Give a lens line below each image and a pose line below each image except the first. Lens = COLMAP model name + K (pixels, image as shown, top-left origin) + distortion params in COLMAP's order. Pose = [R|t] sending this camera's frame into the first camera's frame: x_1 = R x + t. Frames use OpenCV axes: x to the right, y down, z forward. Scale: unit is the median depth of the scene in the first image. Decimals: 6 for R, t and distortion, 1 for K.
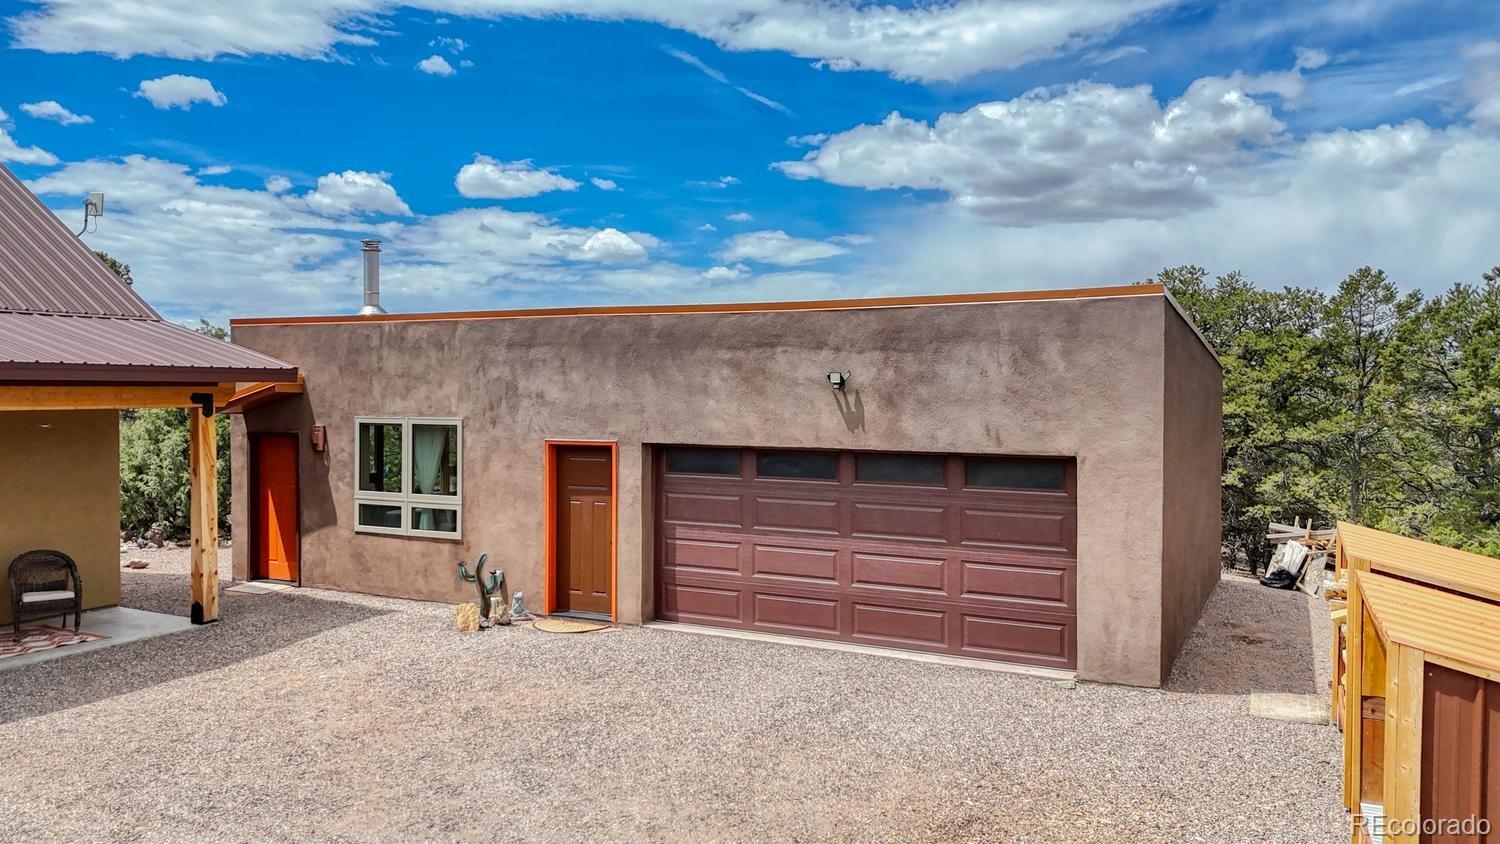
lens RADIAL K [[1105.8, 0, 751.0], [0, 1105.8, 432.9], [0, 0, 1]] dist [0.070320, -0.059108]
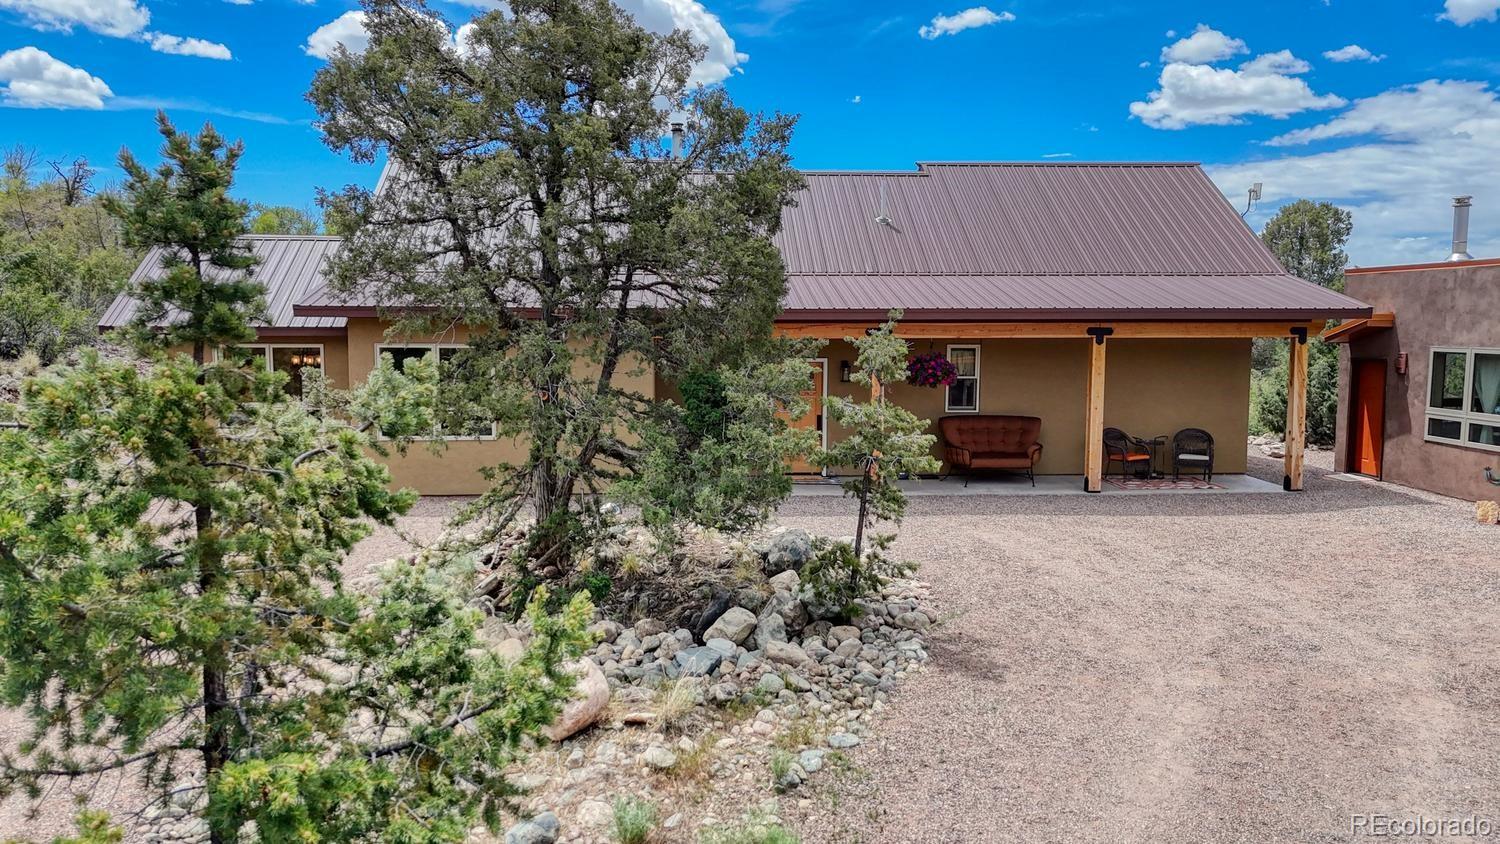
lens RADIAL K [[1105.8, 0, 757.5], [0, 1105.8, 425.9], [0, 0, 1]] dist [0.070320, -0.059108]
pose [[0.520220, 0.077941, -0.850469, 0.333489], [-0.033869, 0.996926, 0.070646, 0.010603], [0.853361, -0.007947, 0.521260, -0.288172]]
